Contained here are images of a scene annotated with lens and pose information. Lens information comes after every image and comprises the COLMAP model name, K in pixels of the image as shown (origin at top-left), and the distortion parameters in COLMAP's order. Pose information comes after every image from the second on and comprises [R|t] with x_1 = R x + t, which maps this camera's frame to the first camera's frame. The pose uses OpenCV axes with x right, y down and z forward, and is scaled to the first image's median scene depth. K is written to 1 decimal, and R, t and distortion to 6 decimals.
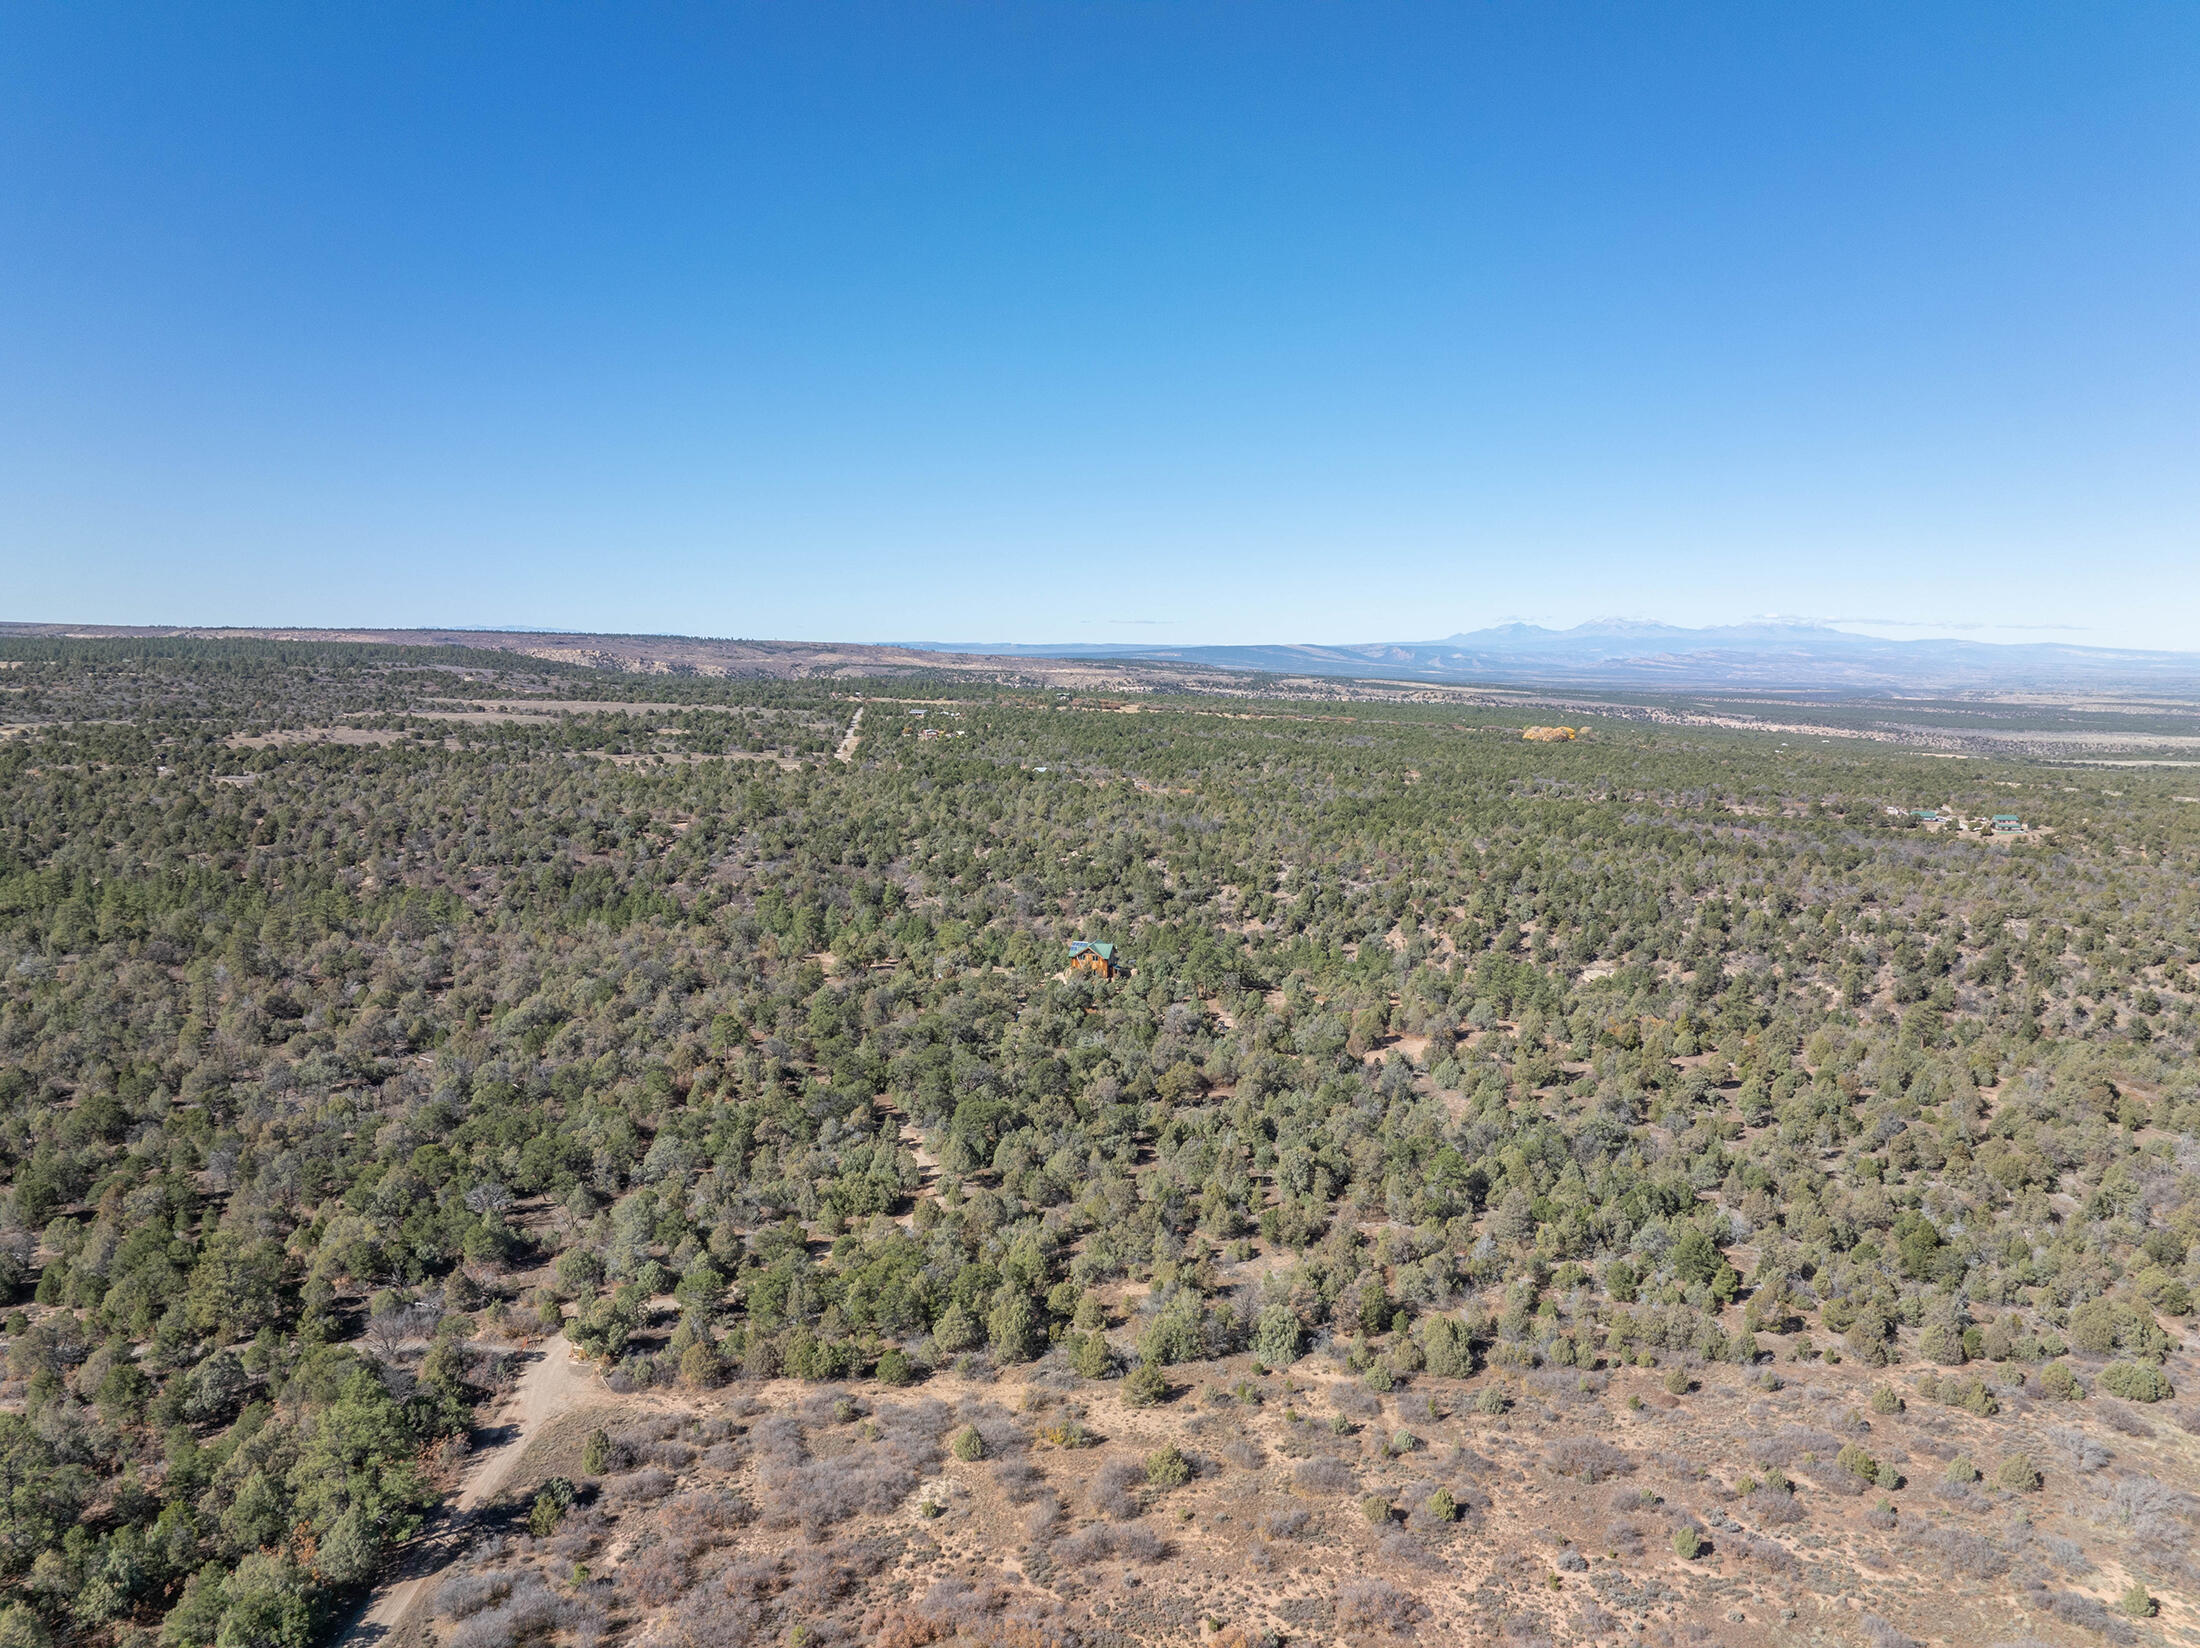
lens RADIAL K [[1549.1, 0, 1095.8], [0, 1549.1, 826.8], [0, 0, 1]] dist [-0.034761, -0.000480]
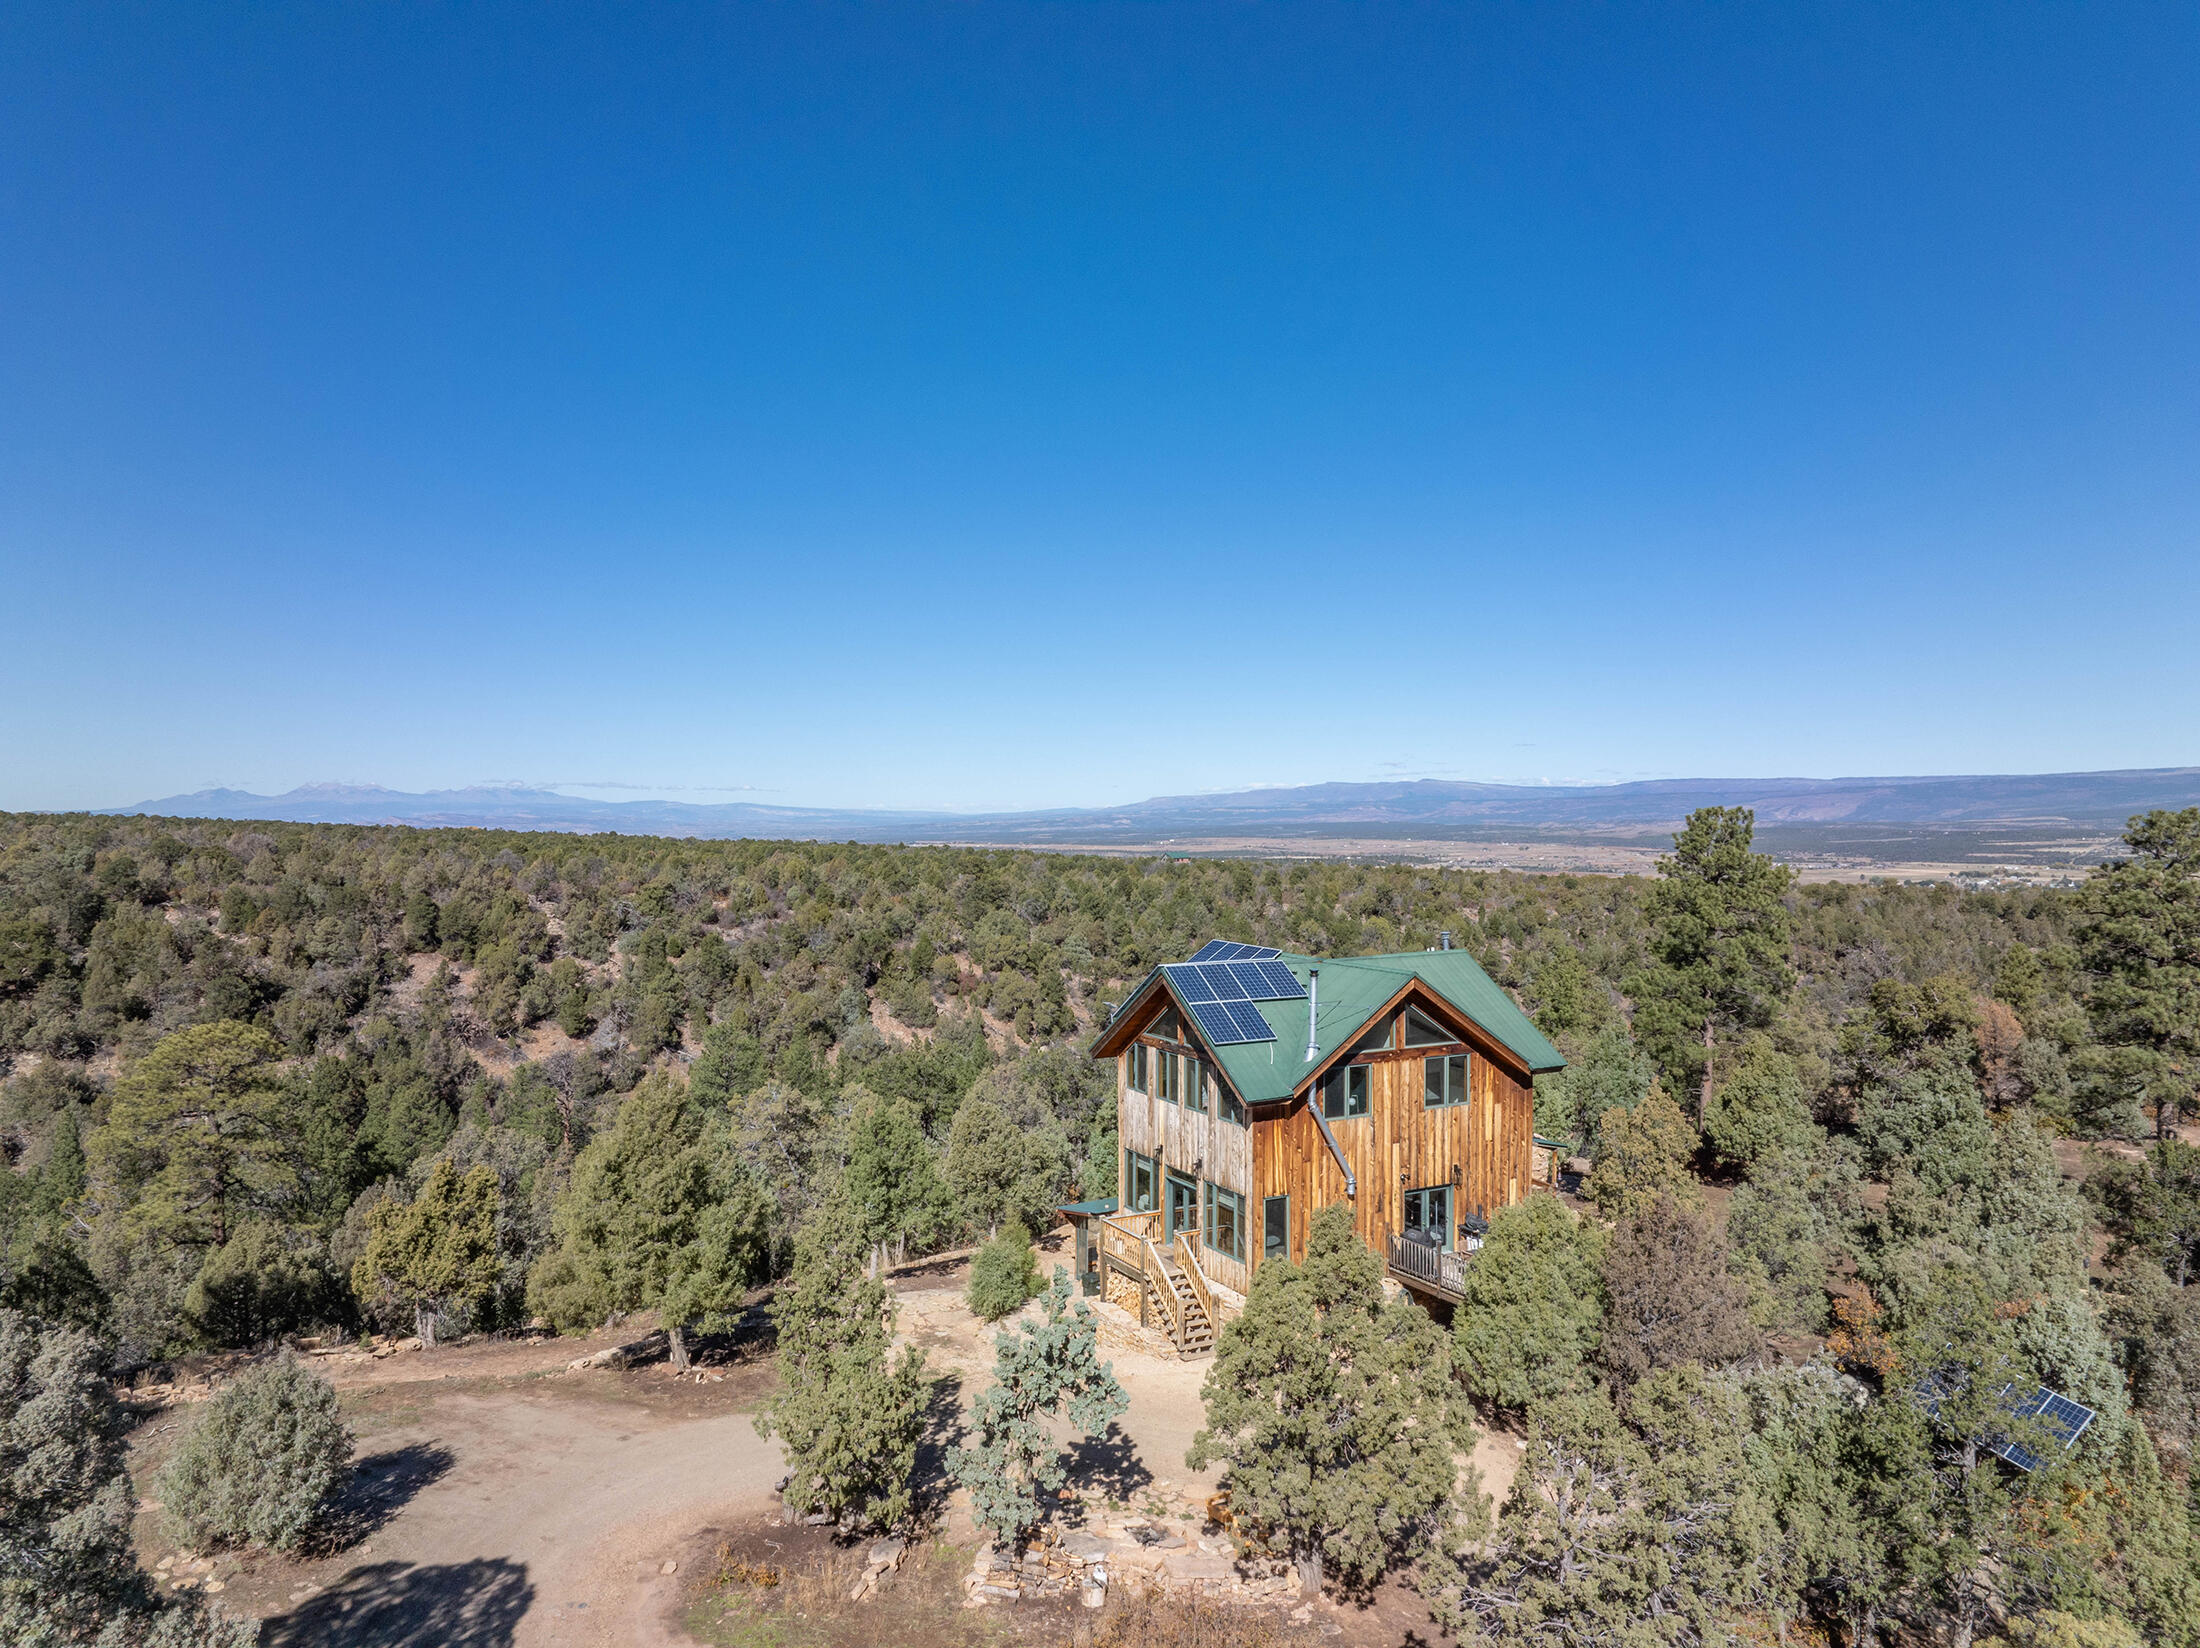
lens RADIAL K [[1549.1, 0, 1095.8], [0, 1549.1, 826.8], [0, 0, 1]] dist [-0.034761, -0.000480]
pose [[0.706220, -0.017061, 0.707787, -0.061888], [0.093200, 0.993250, -0.069052, 0.048154], [-0.701831, 0.114732, 0.703043, 0.623988]]
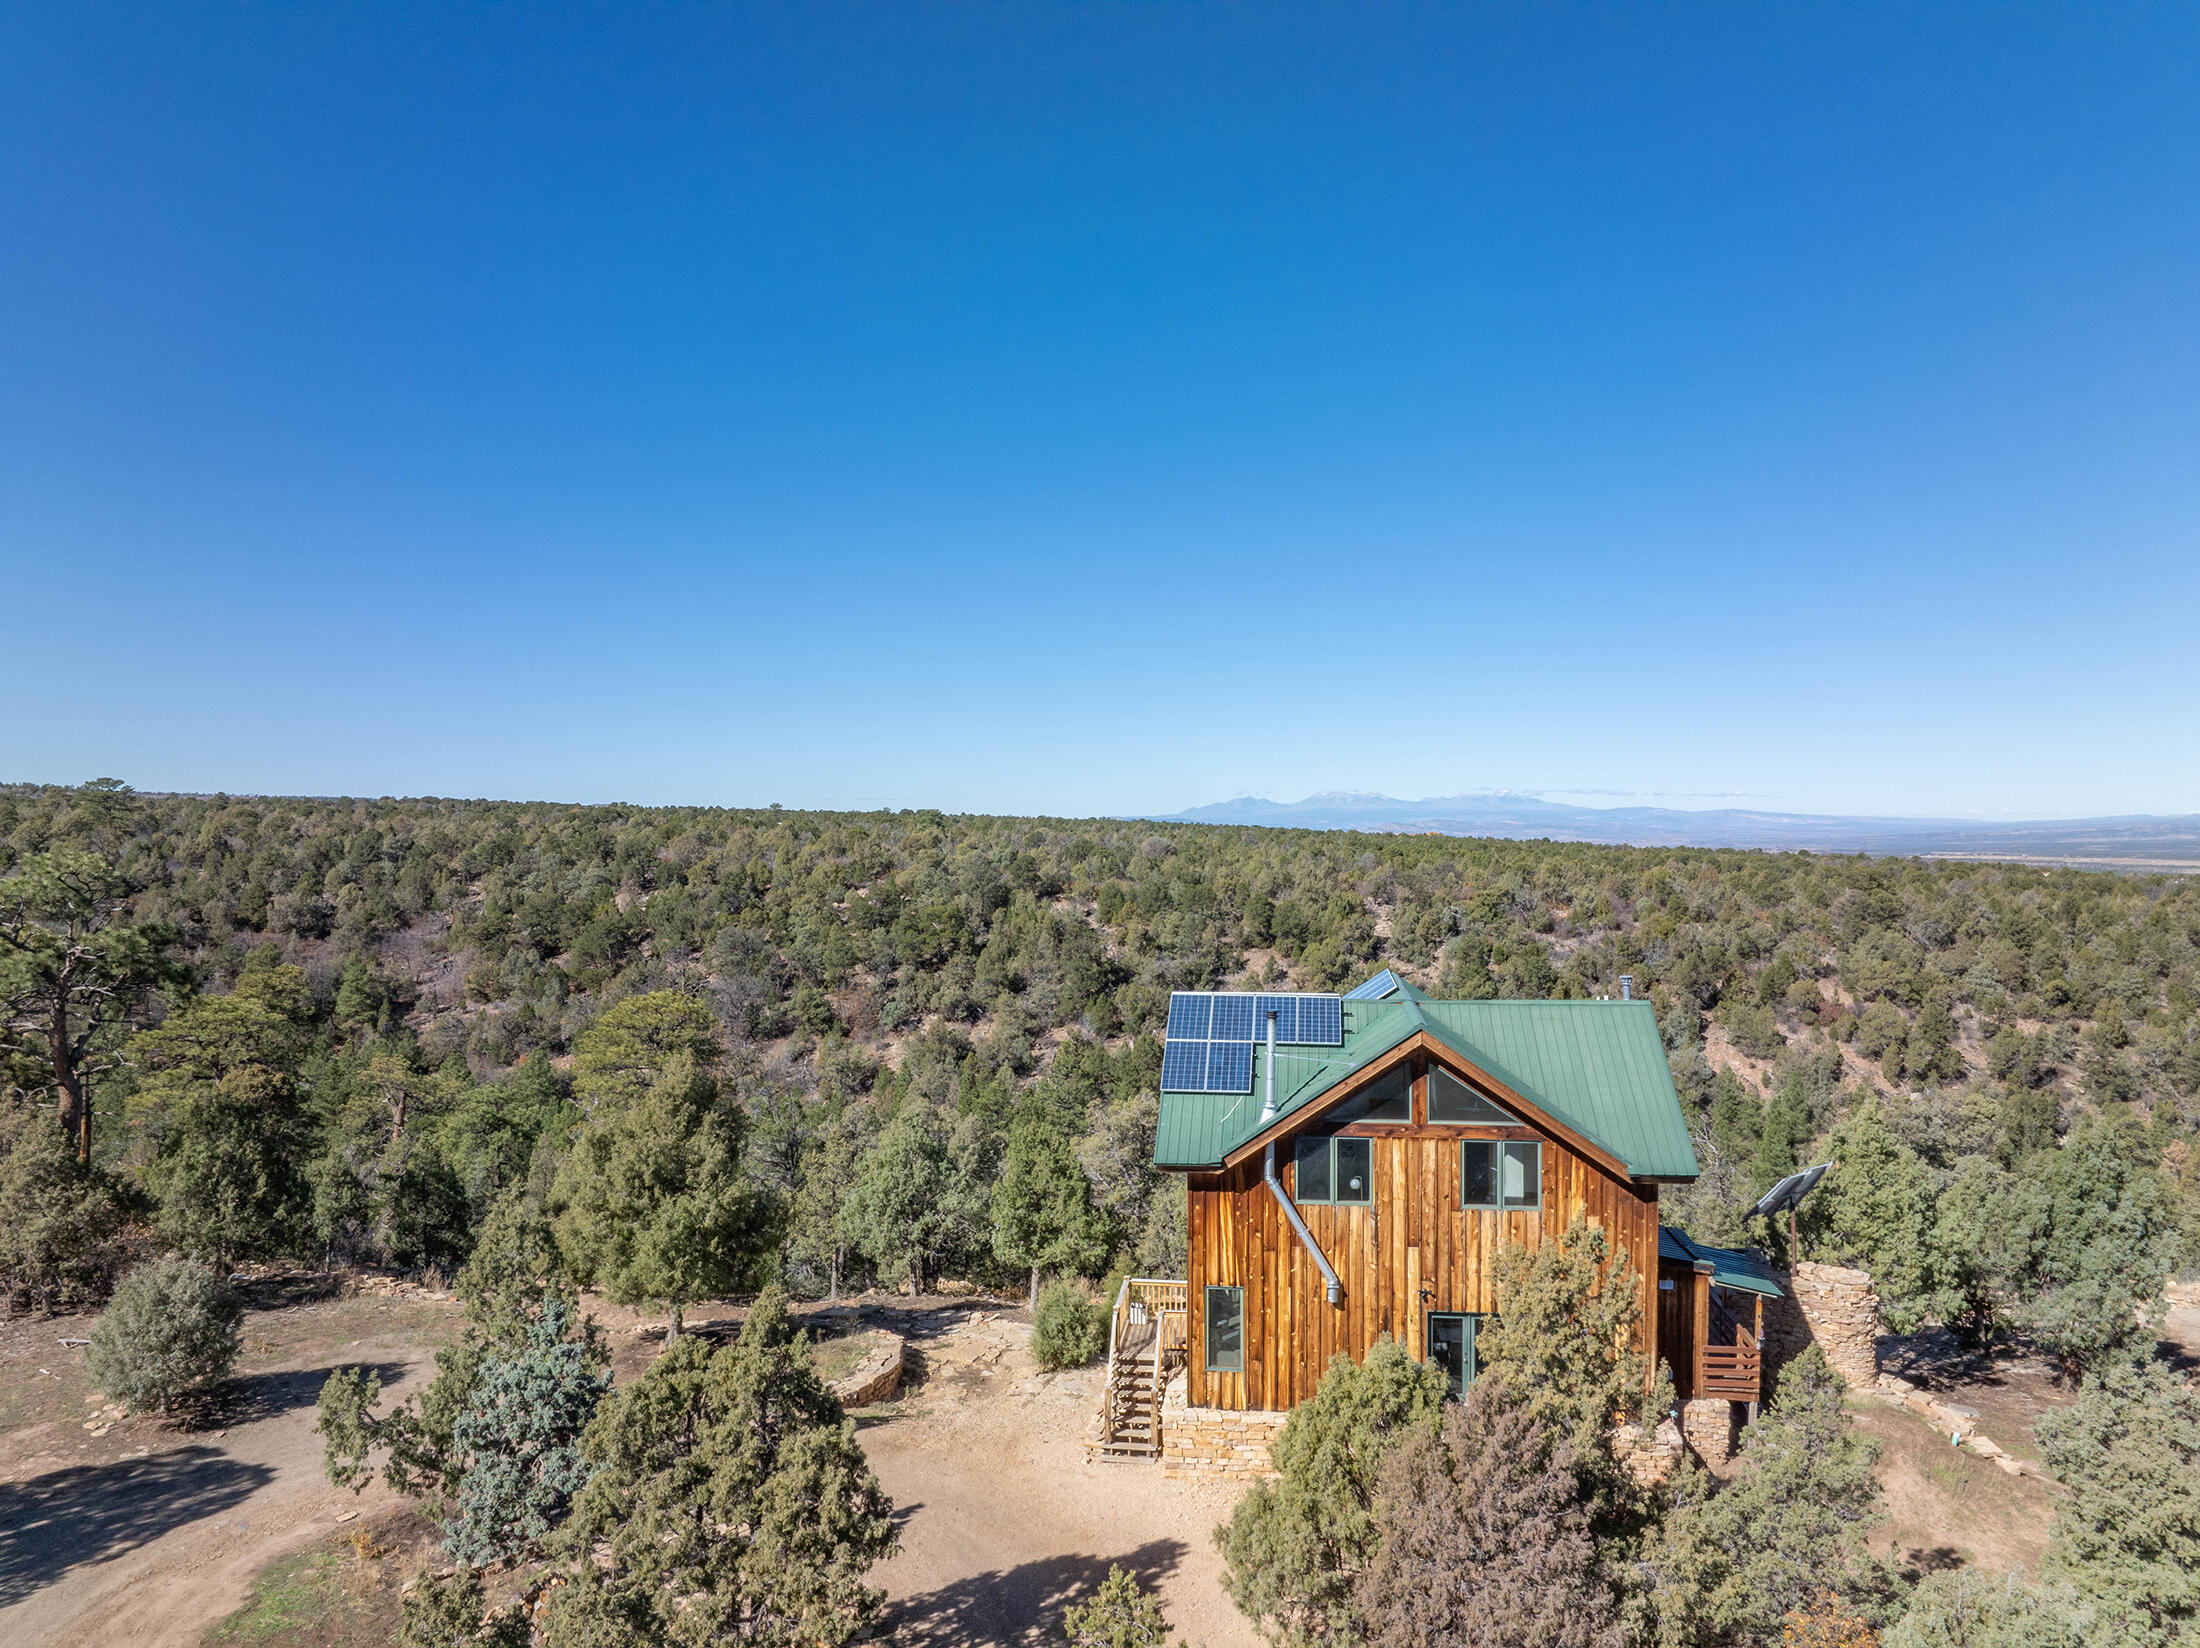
lens RADIAL K [[1549.1, 0, 1095.8], [0, 1549.1, 826.8], [0, 0, 1]] dist [-0.034761, -0.000480]
pose [[0.985788, -0.009308, 0.167736, -0.022713], [0.028436, 0.993301, -0.112001, 0.050067], [-0.165570, 0.115179, 0.979449, 0.613274]]
